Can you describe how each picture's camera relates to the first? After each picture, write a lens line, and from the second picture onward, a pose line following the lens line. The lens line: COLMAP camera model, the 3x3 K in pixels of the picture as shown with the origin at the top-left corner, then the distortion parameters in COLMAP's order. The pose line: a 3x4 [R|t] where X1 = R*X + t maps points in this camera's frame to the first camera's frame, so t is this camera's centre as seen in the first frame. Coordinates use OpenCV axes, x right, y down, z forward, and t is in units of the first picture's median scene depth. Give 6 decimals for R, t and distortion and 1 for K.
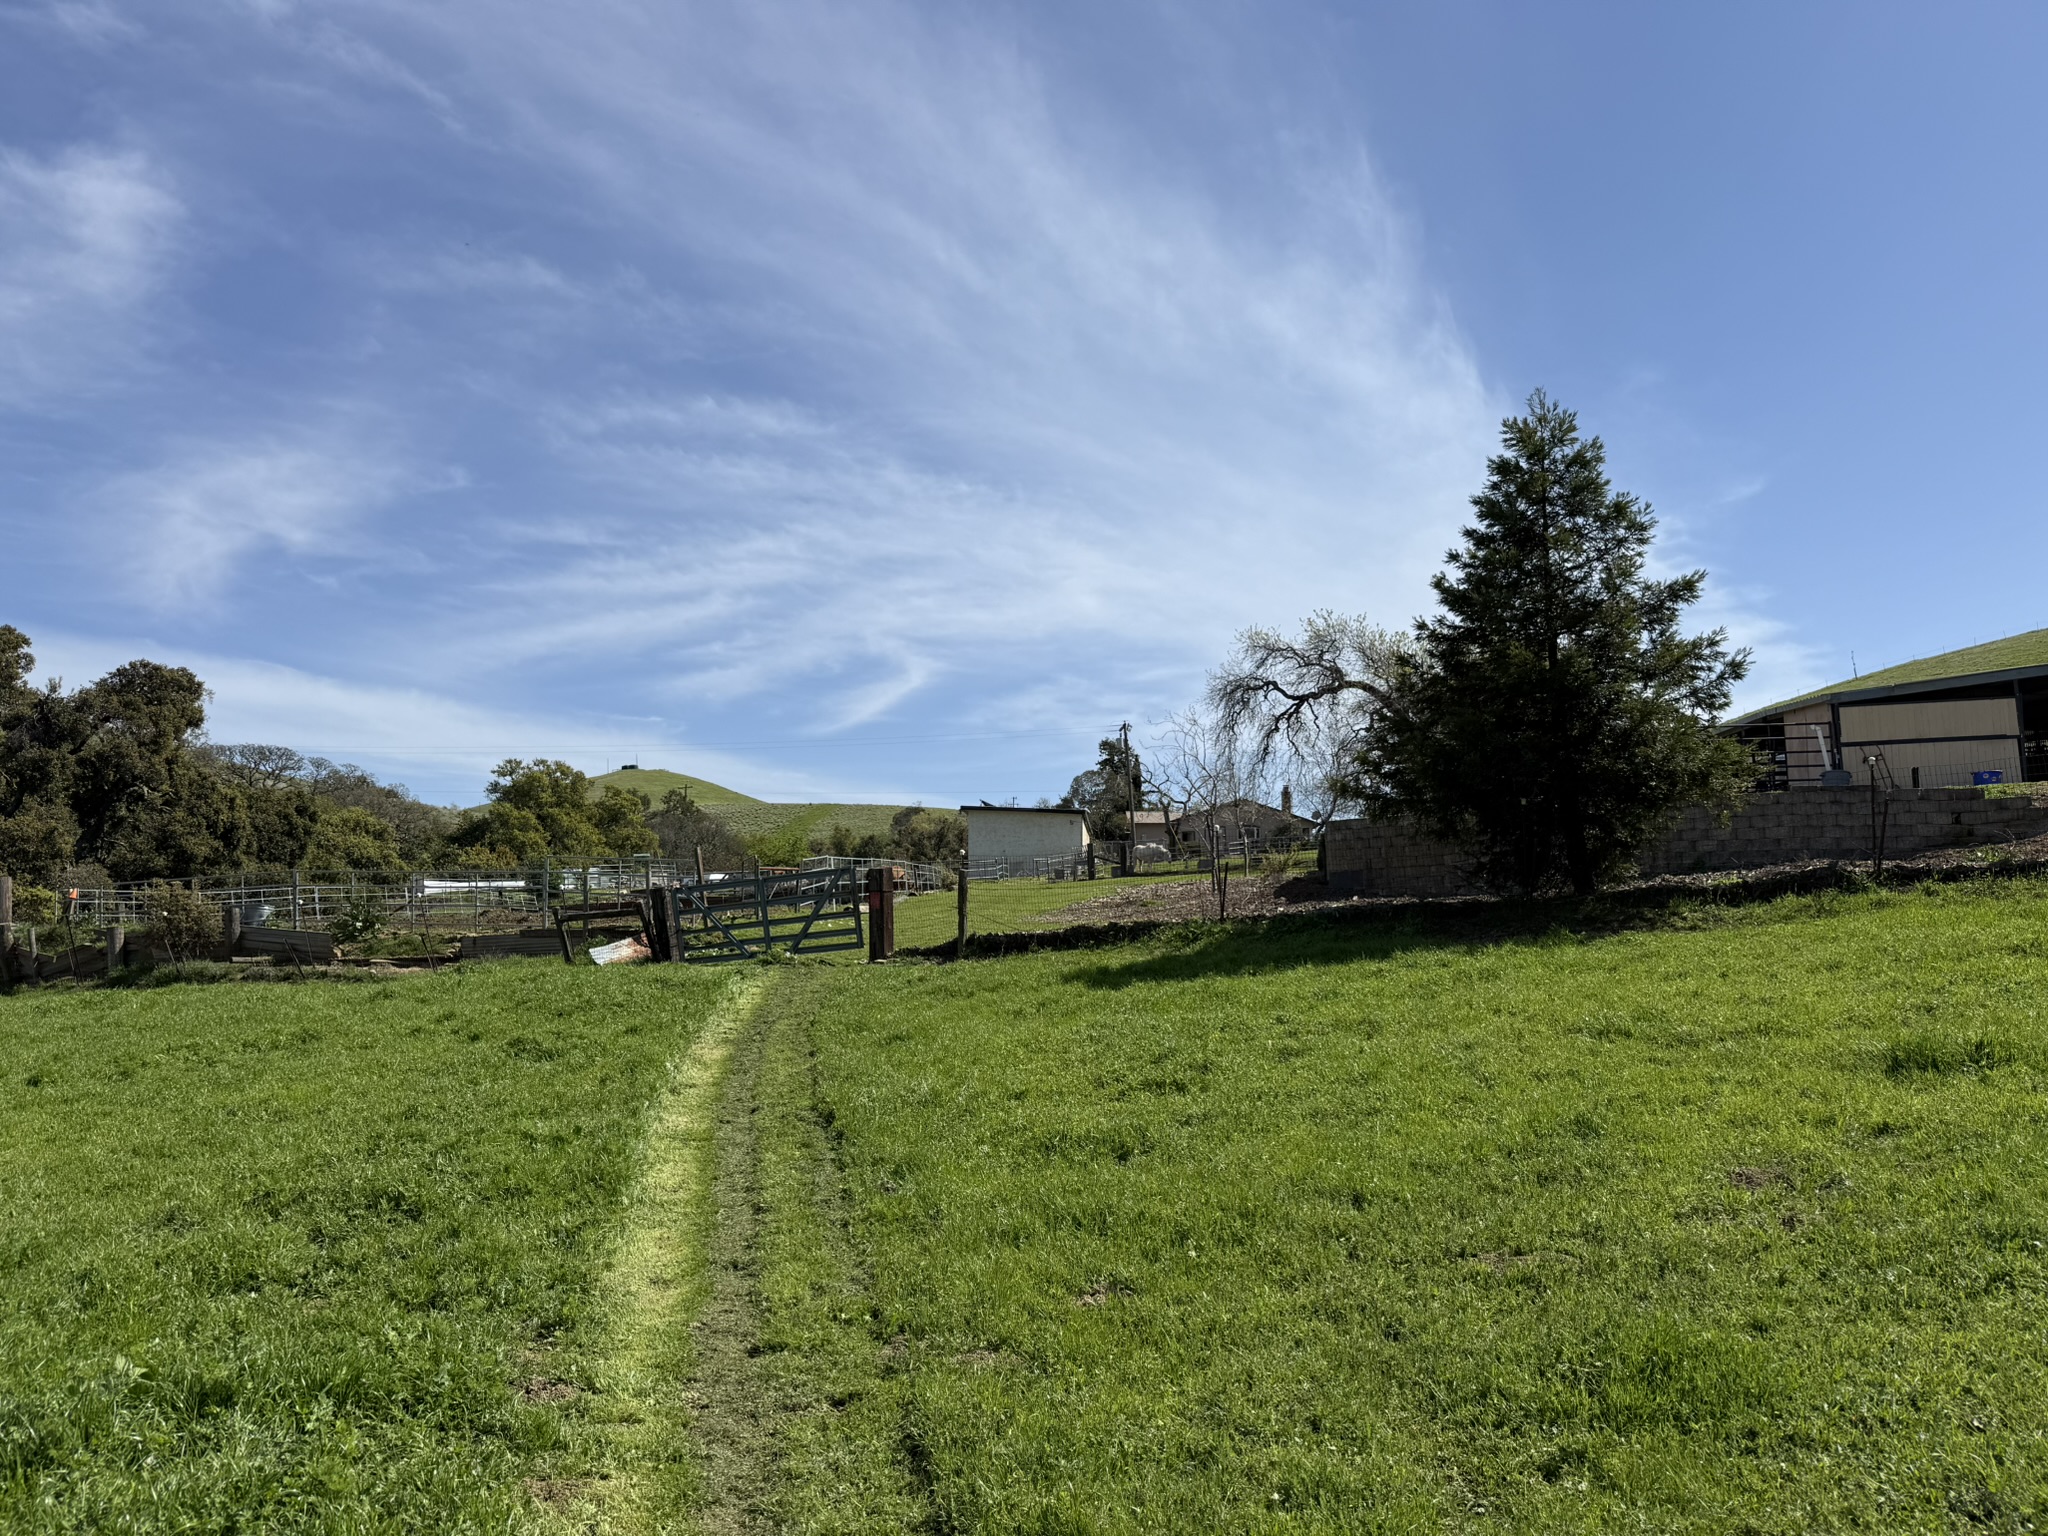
lens RADIAL K [[1432.7, 0, 1024.1], [0, 1432.7, 768.8], [0, 0, 1]] dist [0.000298, 0.000009]
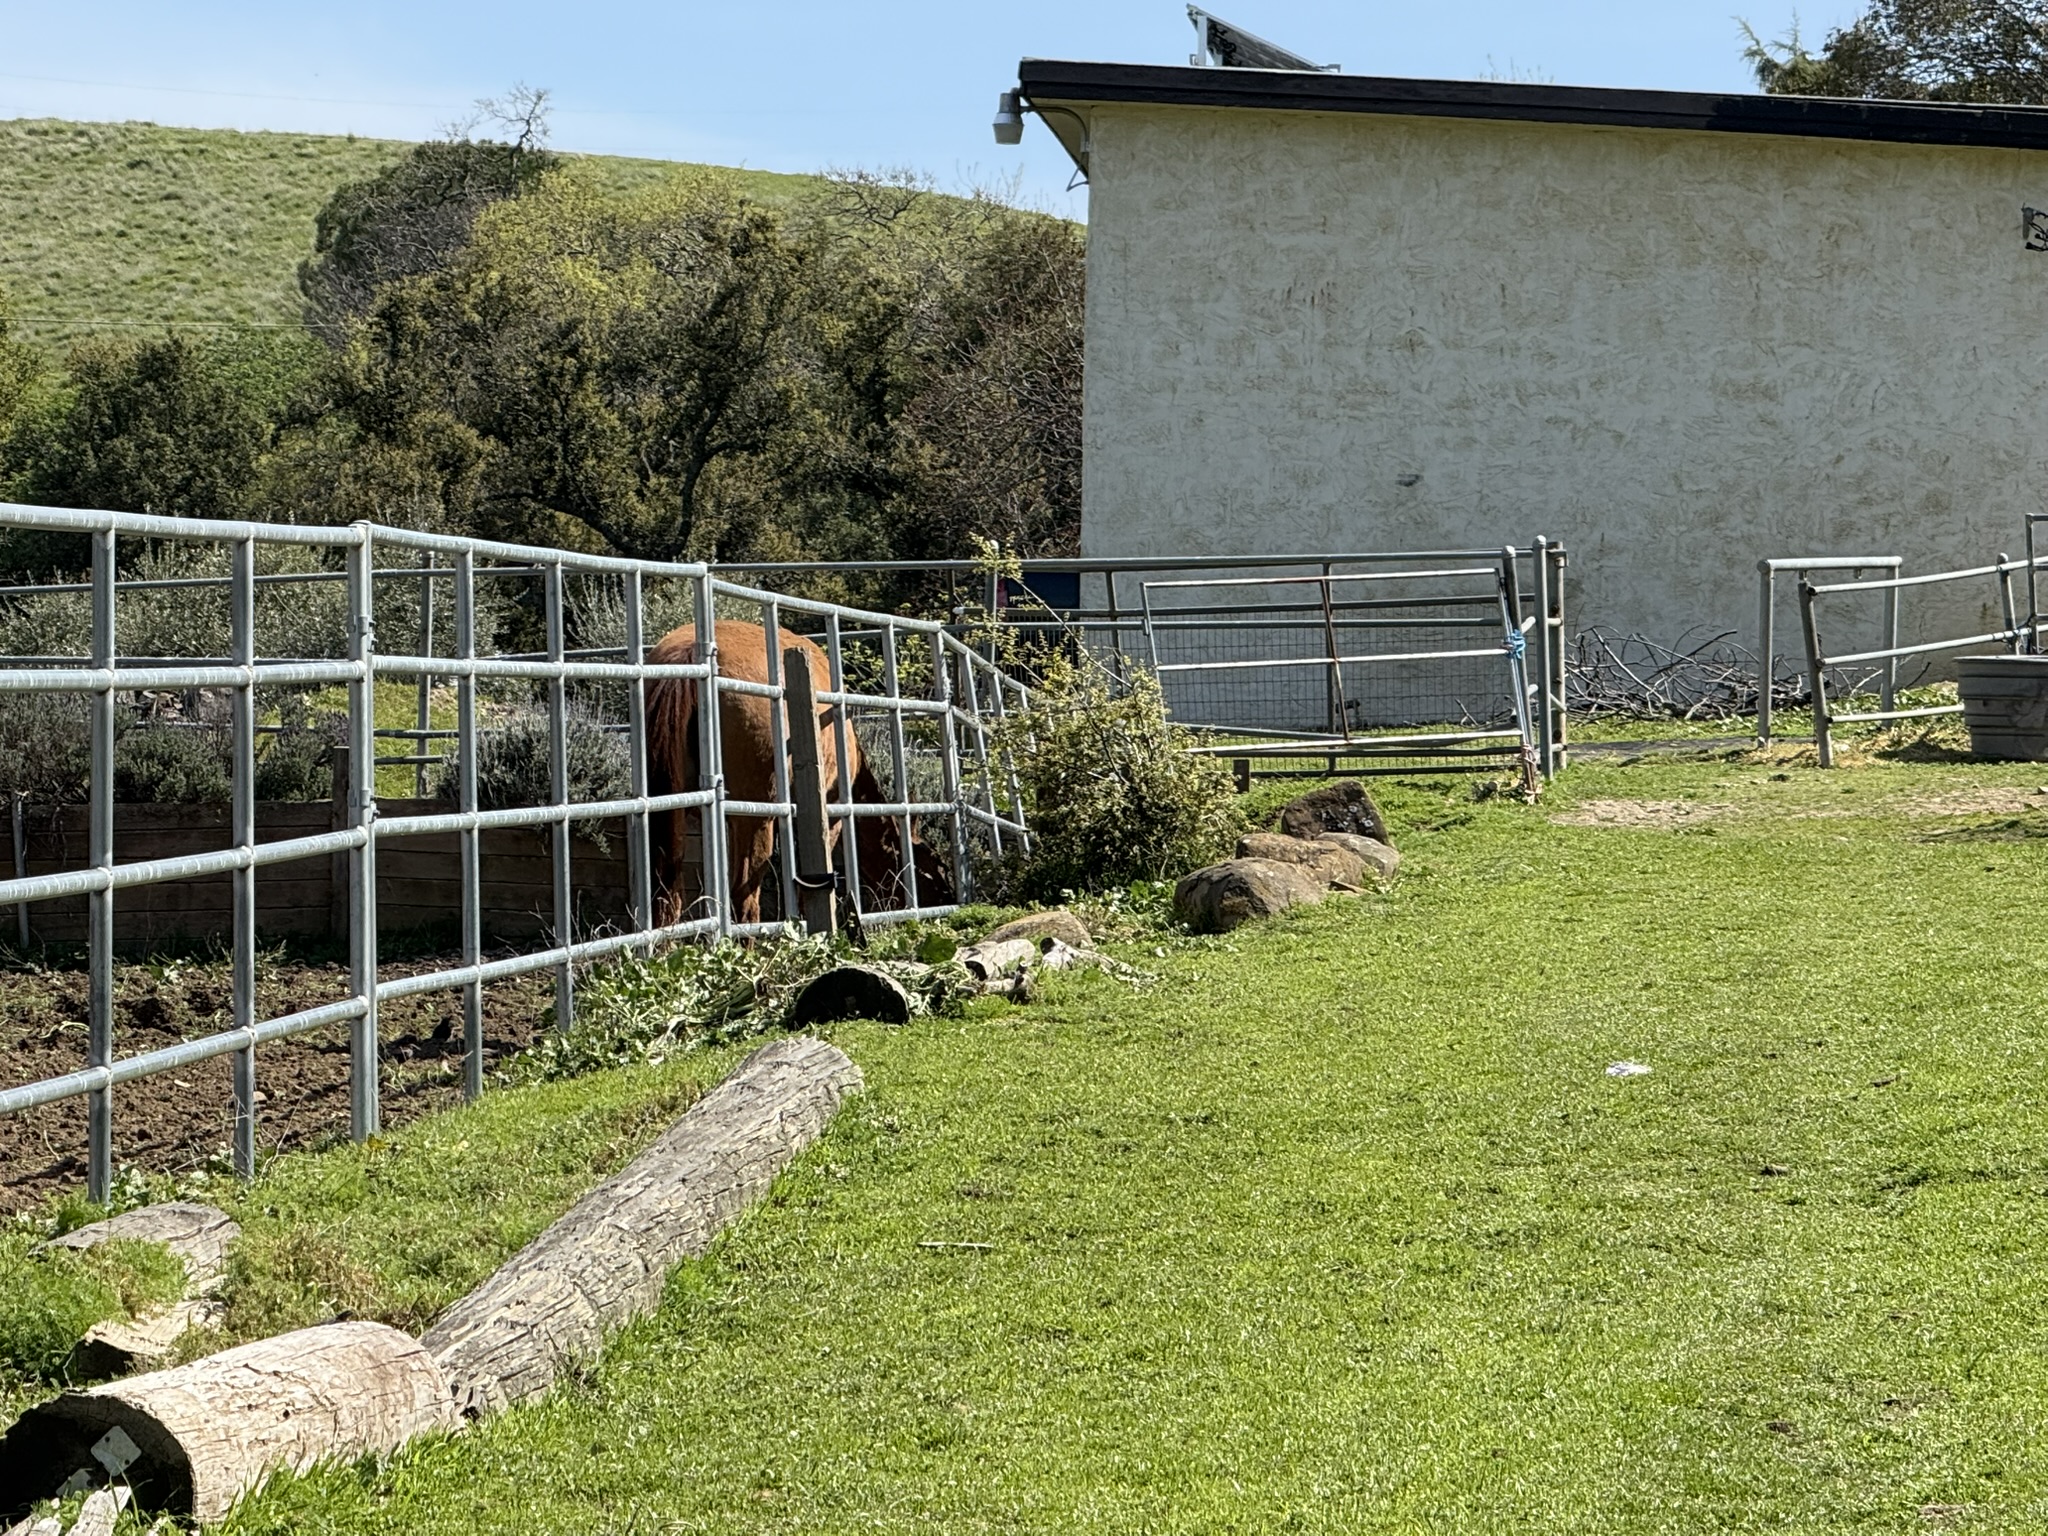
lens RADIAL K [[9843.4, 0, 1024.0], [0, 9843.4, 768.0], [0, 0, 1]] dist [0.083490, 0.000000]
pose [[0.999655, 0.021049, -0.015738, -0.015449], [-0.019633, 0.996164, 0.085271, 0.007819], [0.017473, -0.084933, 0.996233, 0.127603]]
